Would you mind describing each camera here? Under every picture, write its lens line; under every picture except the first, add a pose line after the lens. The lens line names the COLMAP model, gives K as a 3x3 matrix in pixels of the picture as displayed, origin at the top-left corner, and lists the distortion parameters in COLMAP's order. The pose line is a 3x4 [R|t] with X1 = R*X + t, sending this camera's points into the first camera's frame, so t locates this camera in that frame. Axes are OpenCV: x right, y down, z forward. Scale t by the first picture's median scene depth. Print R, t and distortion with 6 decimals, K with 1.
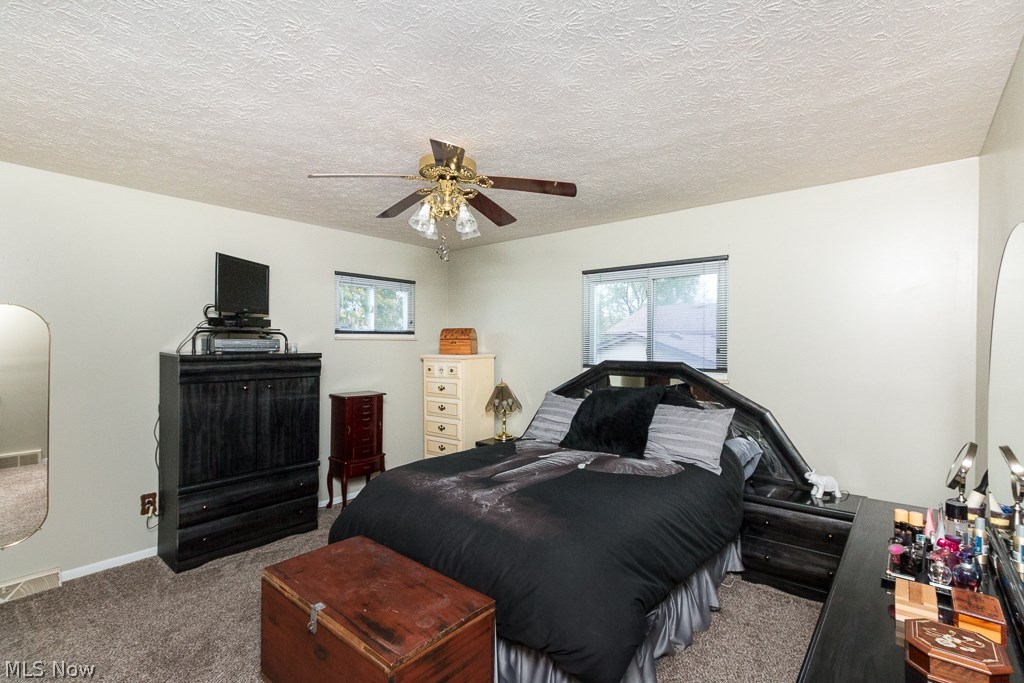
lens RADIAL K [[478.9, 0, 514.2], [0, 478.9, 336.7], [0, 0, 1]] dist [-0.002333, -0.000193]
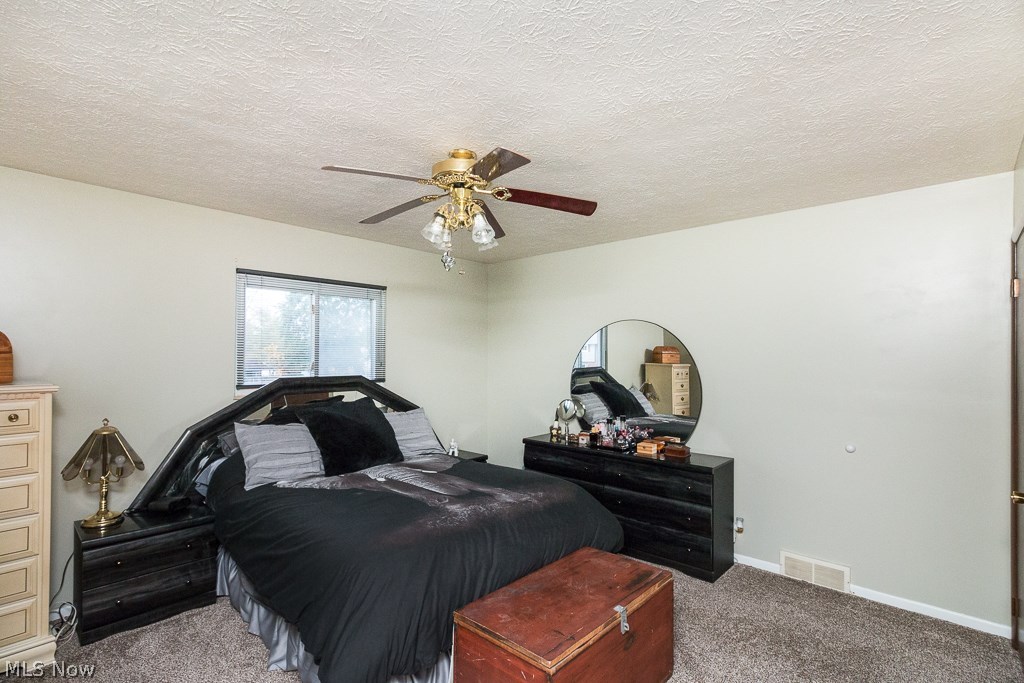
lens RADIAL K [[478.9, 0, 514.2], [0, 478.9, 336.7], [0, 0, 1]] dist [-0.002333, -0.000193]
pose [[0.039757, 0.035144, 0.998591, -1.003363], [-0.019488, 0.999218, -0.034391, -0.006702], [-0.999019, -0.018093, 0.040411, 0.794574]]
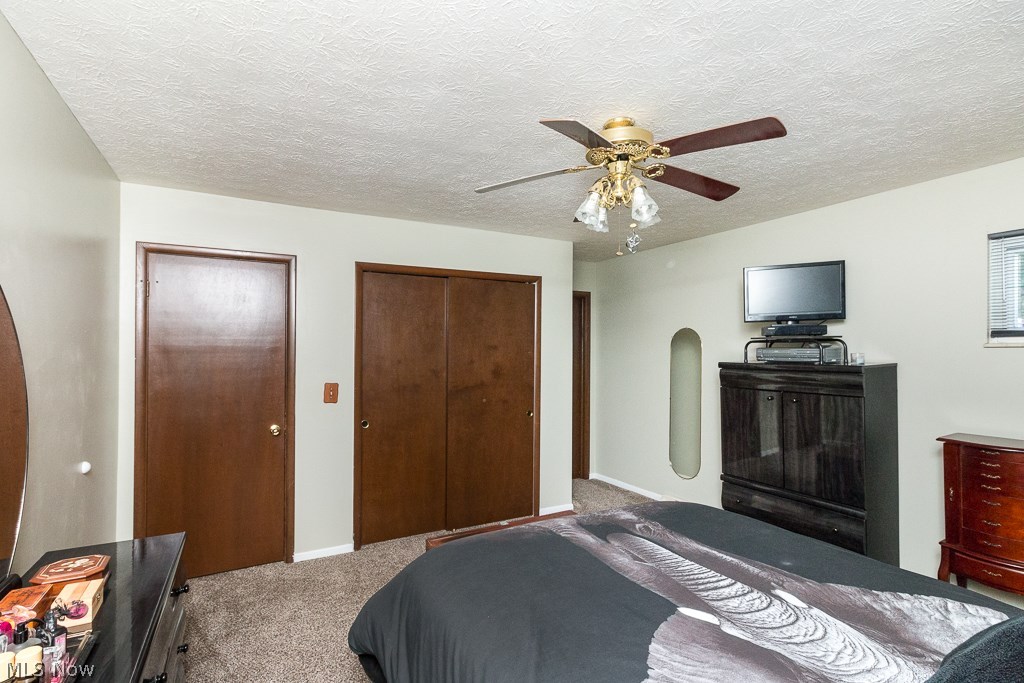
lens RADIAL K [[471.5, 0, 498.3], [0, 471.5, 329.5], [0, 0, 1]] dist [0.020524, -0.000047]
pose [[-0.380810, -0.044718, -0.923571, 0.684583], [0.014816, 0.998407, -0.054450, 0.013326], [0.924534, -0.034419, -0.379541, 1.043531]]
